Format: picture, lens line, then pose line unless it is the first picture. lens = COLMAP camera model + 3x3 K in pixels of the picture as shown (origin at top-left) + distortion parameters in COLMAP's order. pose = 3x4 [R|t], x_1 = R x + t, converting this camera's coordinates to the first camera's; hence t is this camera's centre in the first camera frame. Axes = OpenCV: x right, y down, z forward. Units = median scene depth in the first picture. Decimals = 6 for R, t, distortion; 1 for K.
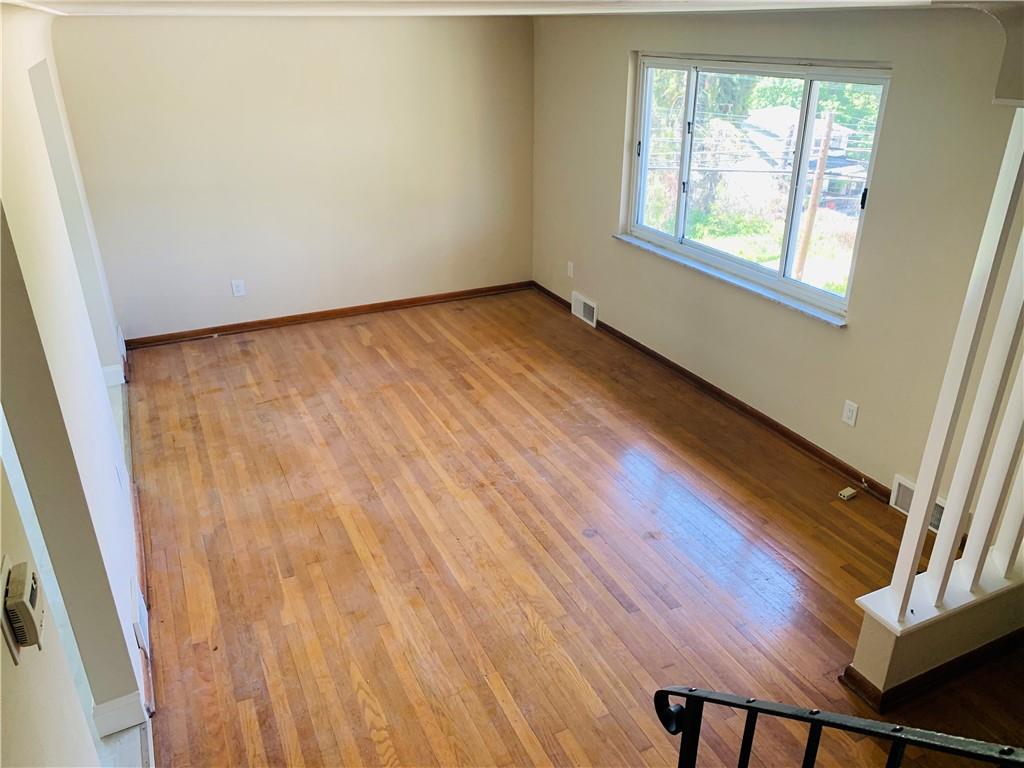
lens RADIAL K [[783.0, 0, 508.8], [0, 783.0, 382.7], [0, 0, 1]] dist [0.045359, -0.053121]
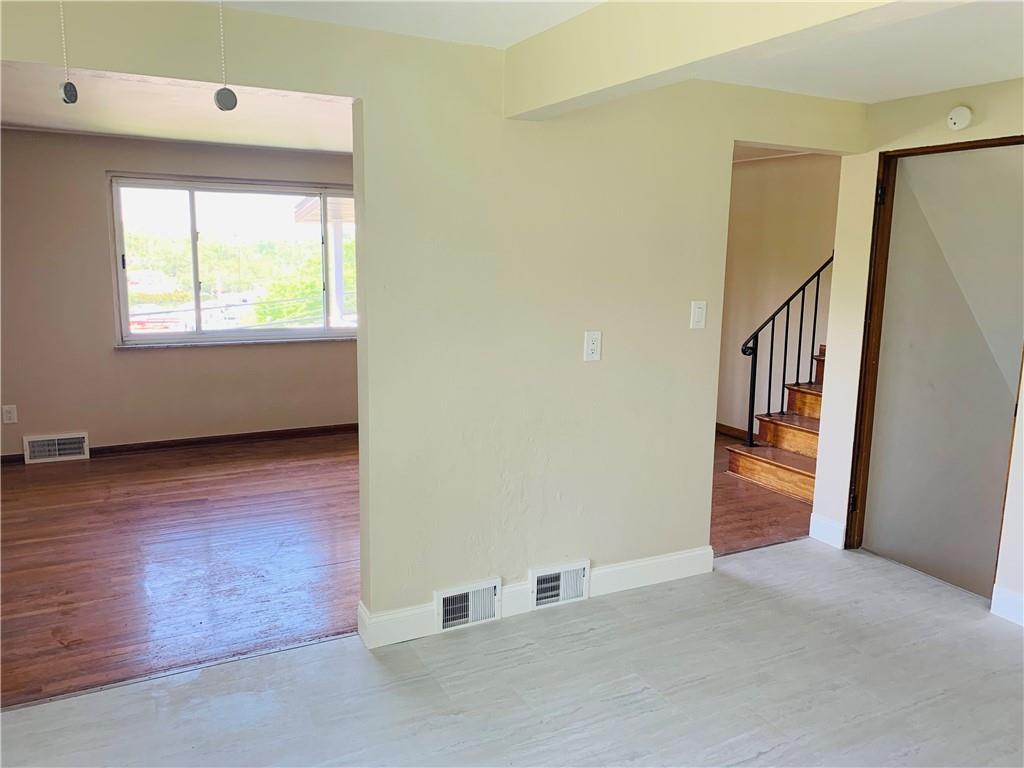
lens RADIAL K [[797.5, 0, 512.0], [0, 797.5, 384.0], [0, 0, 1]] dist [0.110137, -0.170247]
pose [[-0.033051, -0.160923, 0.986413, -0.976160], [0.401314, 0.901758, 0.160559, -0.122648], [-0.915344, 0.401168, 0.034776, 0.587443]]
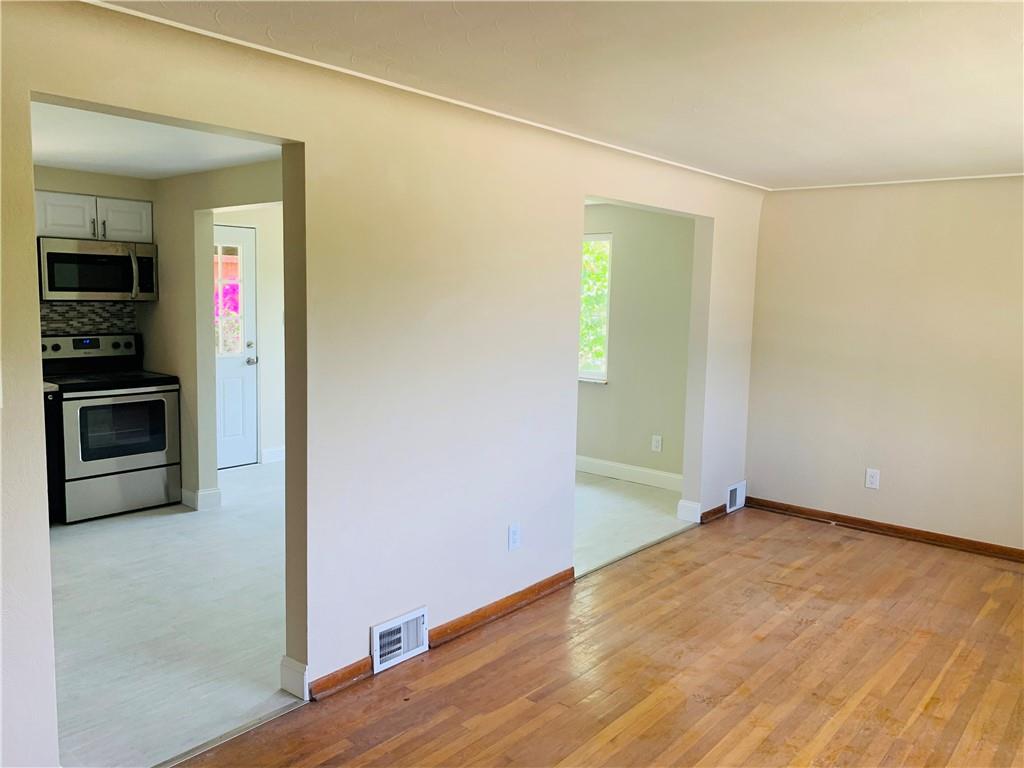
lens RADIAL K [[783.0, 0, 508.8], [0, 783.0, 382.7], [0, 0, 1]] dist [0.045359, -0.053121]
pose [[0.413949, 0.124375, -0.901763, 0.298105], [-0.401066, 0.914210, -0.058016, -0.008048], [0.817185, 0.385682, 0.428319, 0.314942]]
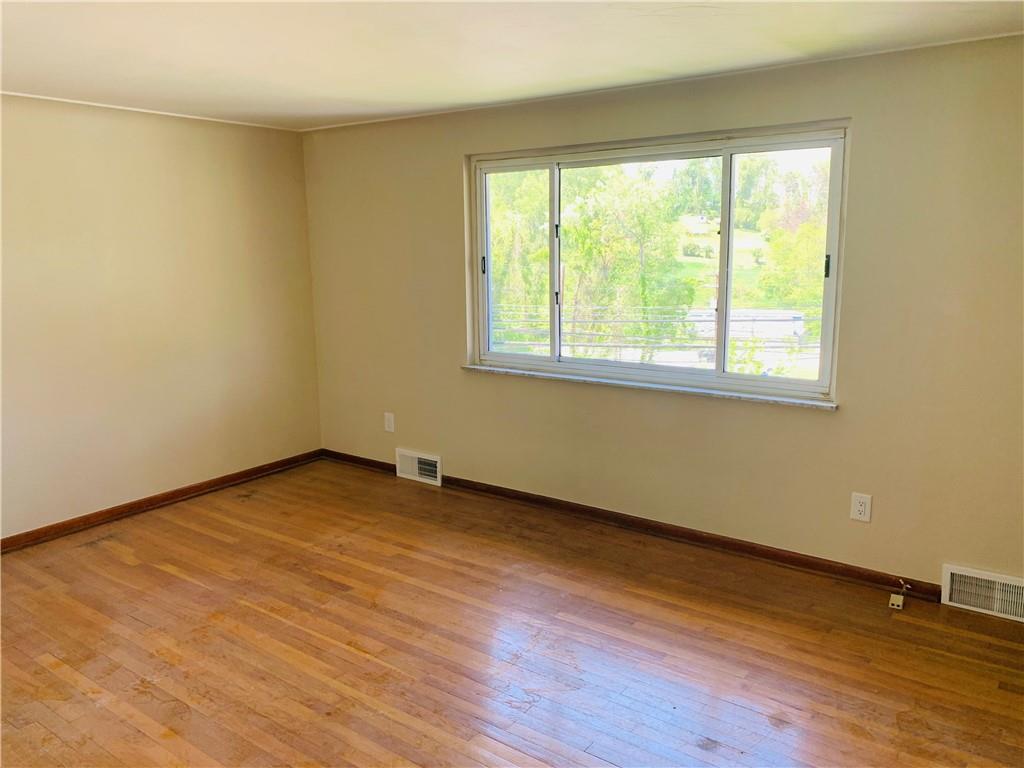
lens RADIAL K [[778.5, 0, 508.9], [0, 778.5, 378.6], [0, 0, 1]] dist [0.034430, -0.054253]
pose [[0.879623, -0.089381, 0.467199, -0.227035], [0.204697, 0.957719, -0.202173, -0.001265], [-0.429375, 0.273470, 0.860727, 0.309560]]
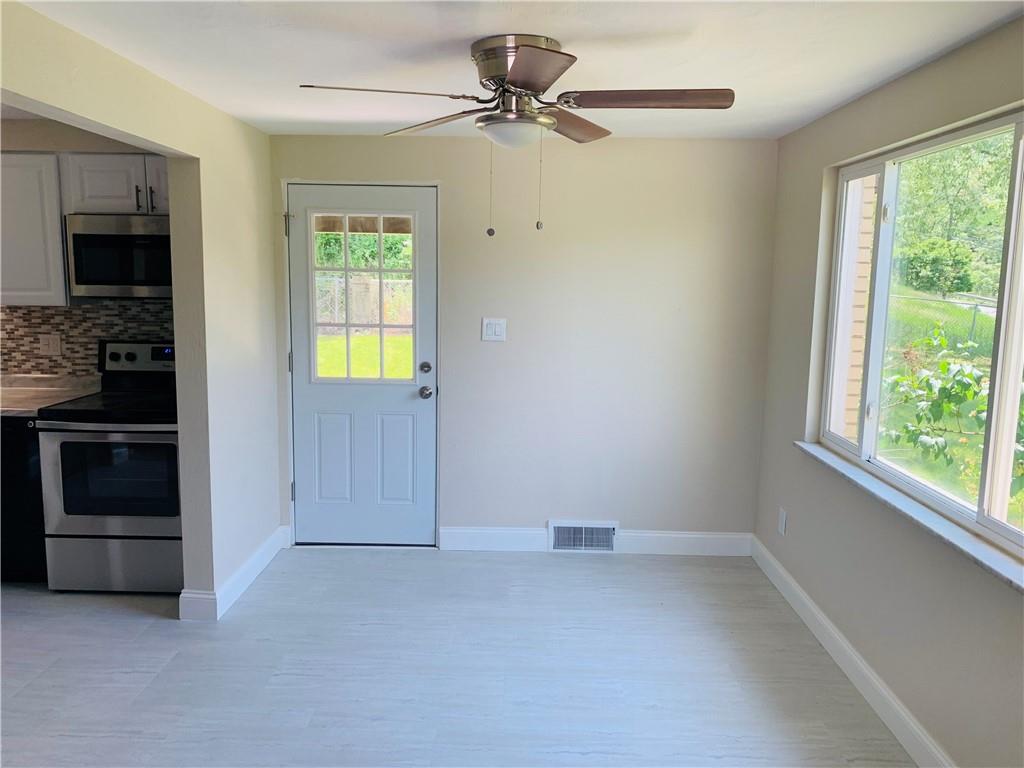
lens RADIAL K [[780.7, 0, 517.6], [0, 780.7, 377.4], [0, 0, 1]] dist [0.006194, 0.002452]
pose [[-0.430008, 0.121923, -0.894555, -0.331906], [-0.384462, 0.871779, 0.303628, -0.246854], [0.816874, 0.474484, -0.327997, 0.846626]]
